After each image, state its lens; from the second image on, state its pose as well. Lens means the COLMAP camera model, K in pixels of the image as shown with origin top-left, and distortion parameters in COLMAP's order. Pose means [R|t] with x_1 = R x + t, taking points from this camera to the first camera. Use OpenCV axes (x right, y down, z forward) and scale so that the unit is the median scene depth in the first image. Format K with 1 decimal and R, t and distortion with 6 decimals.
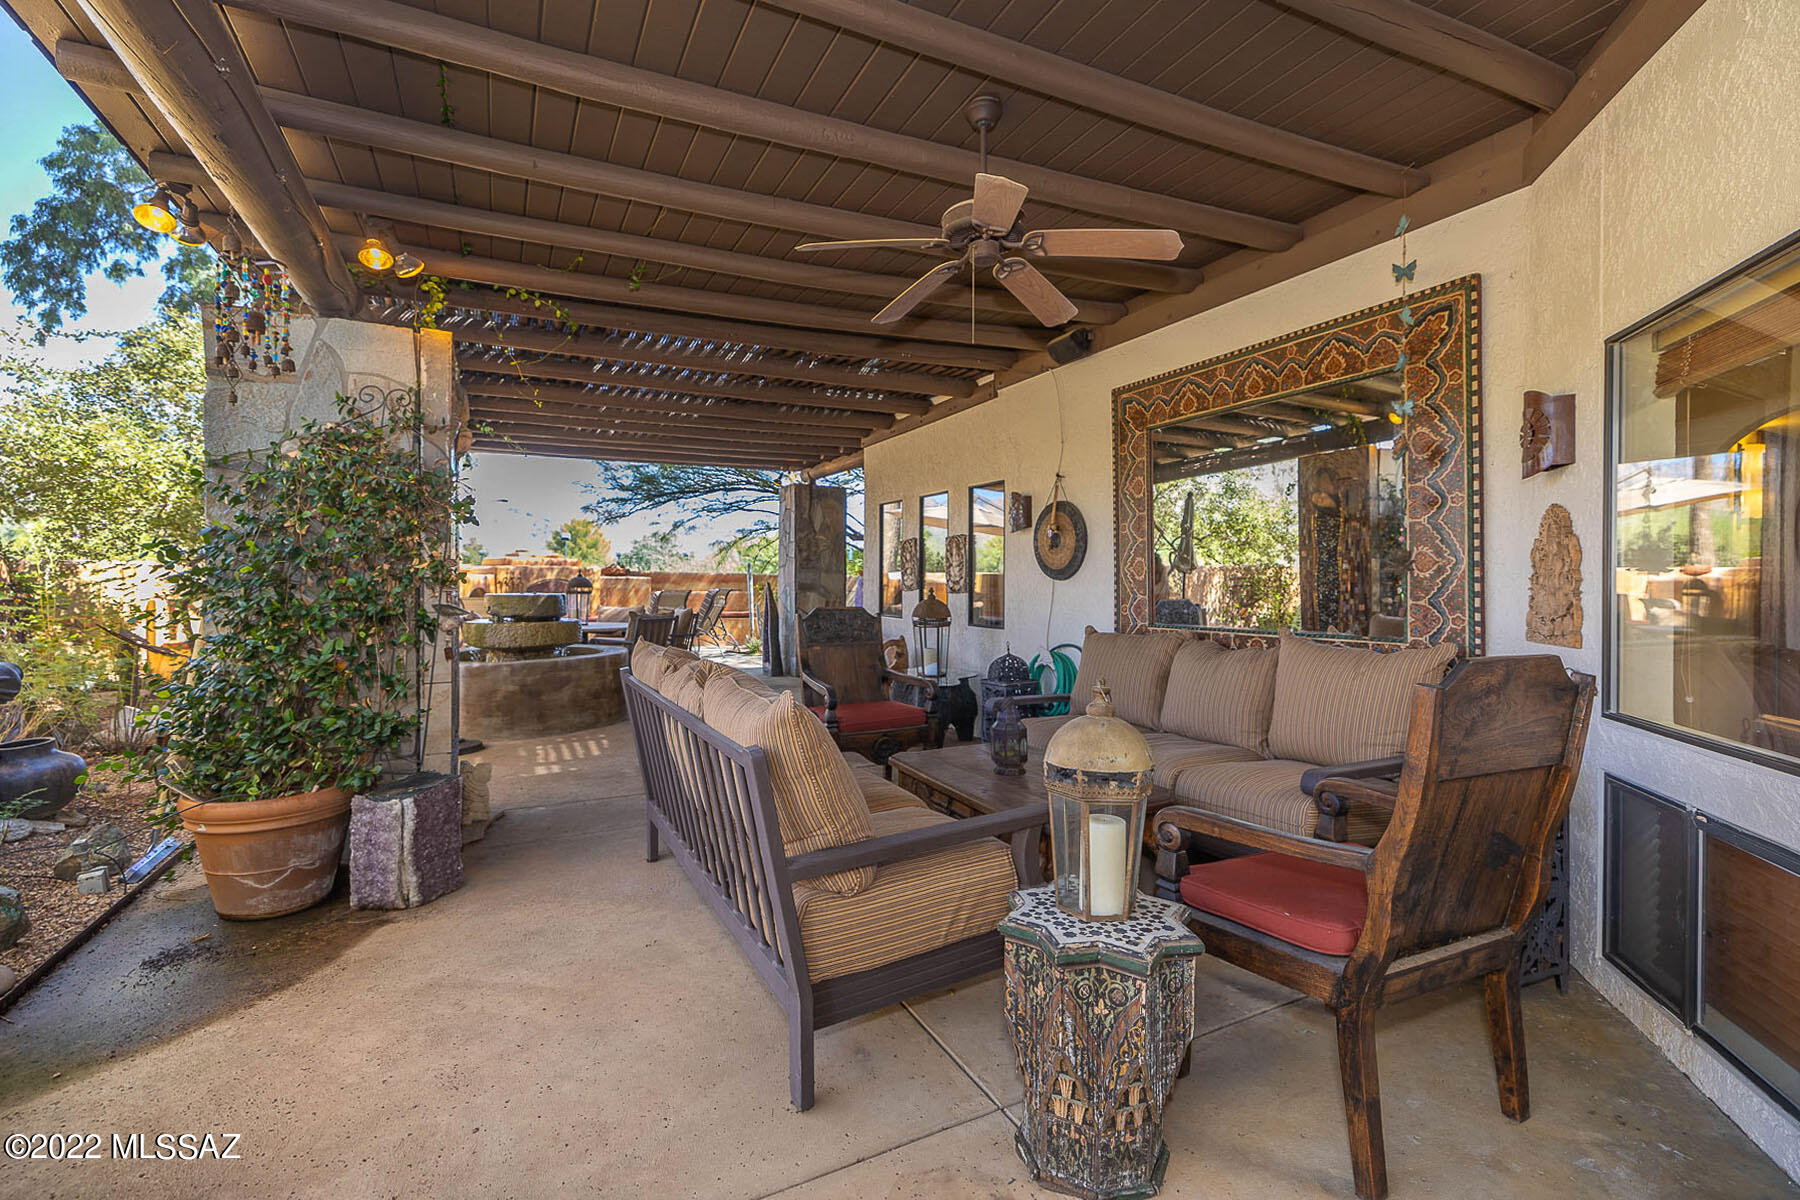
lens RADIAL K [[809.2, 0, 901.3], [0, 809.2, 587.9], [0, 0, 1]] dist [0.001288, 0.000288]
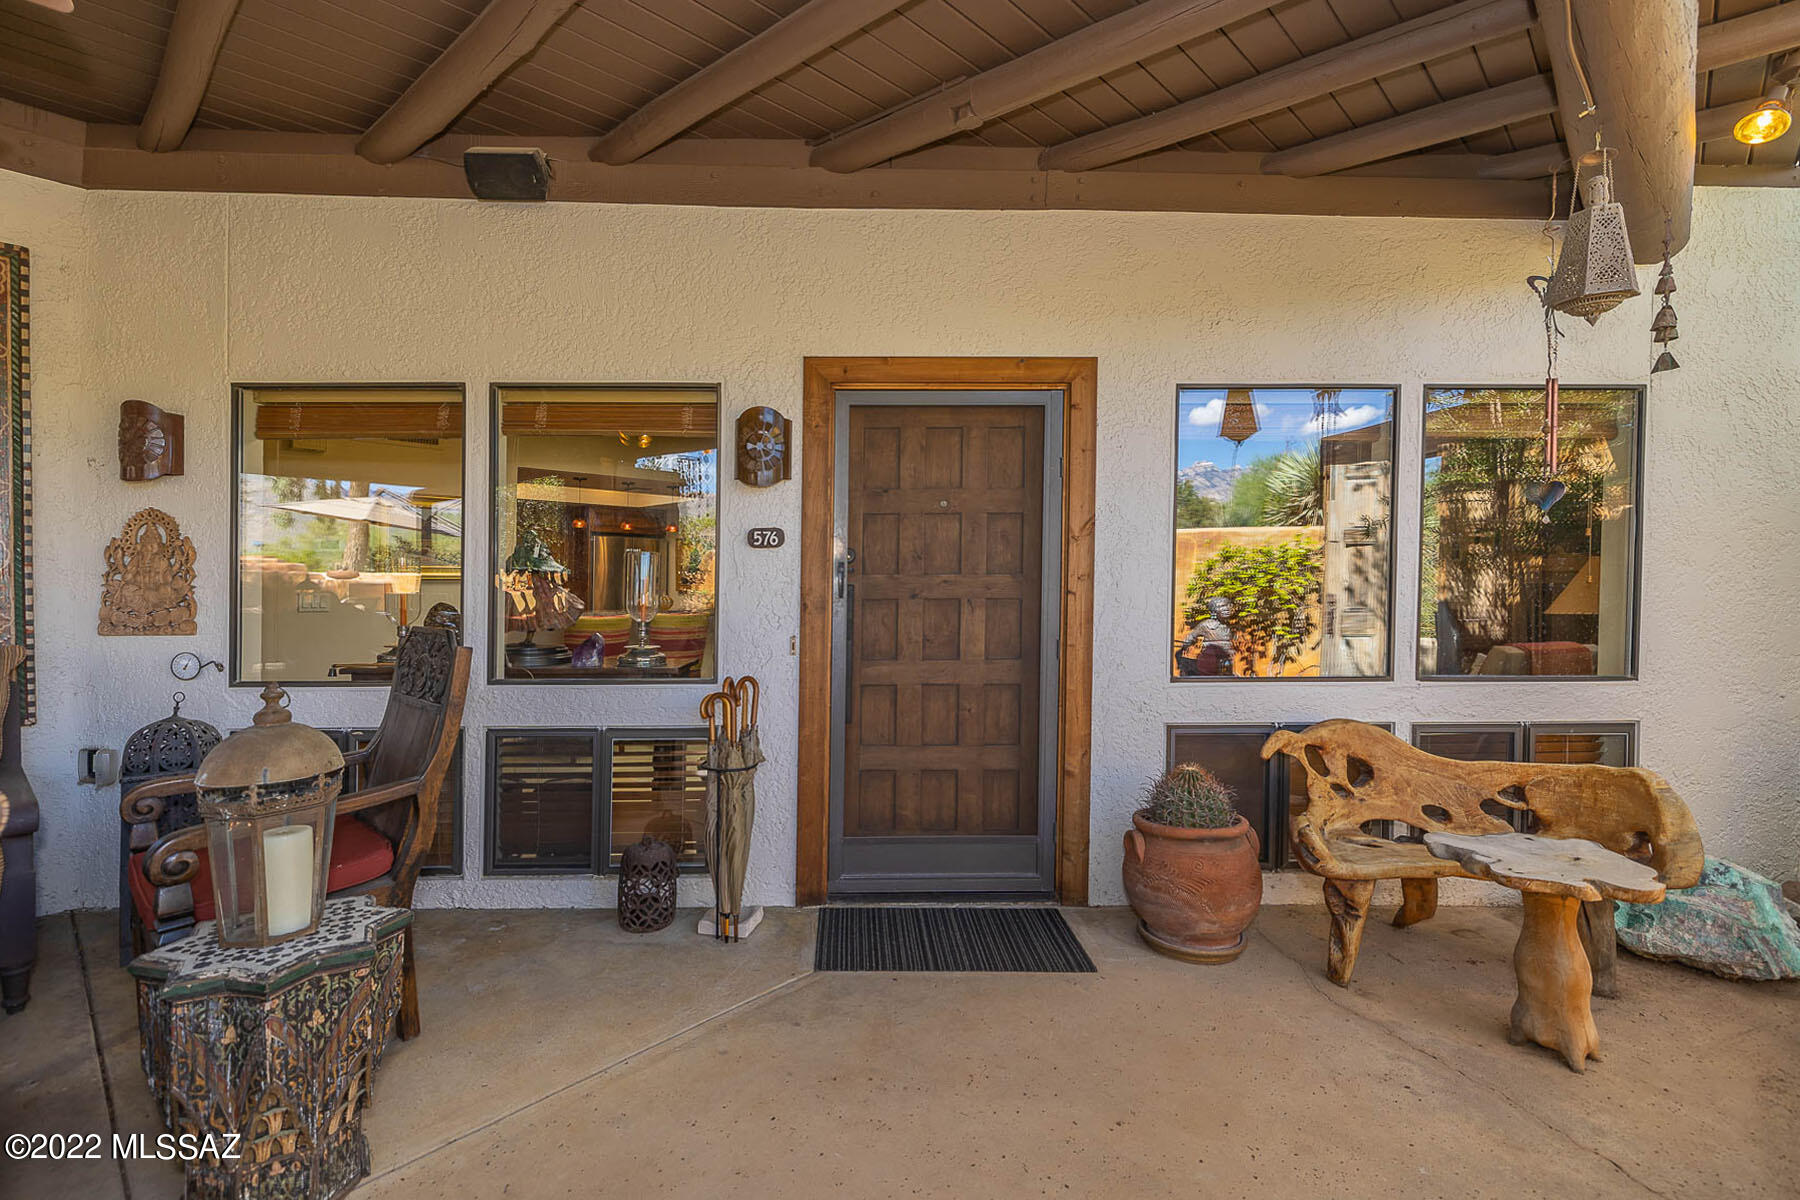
lens RADIAL K [[809.2, 0, 901.3], [0, 809.2, 587.9], [0, 0, 1]] dist [0.001288, 0.000288]
pose [[-0.371118, -0.011352, 0.928516, -0.915196], [0.006387, 0.999870, 0.014777, -0.005816], [-0.928564, 0.011414, -0.370997, 0.704145]]
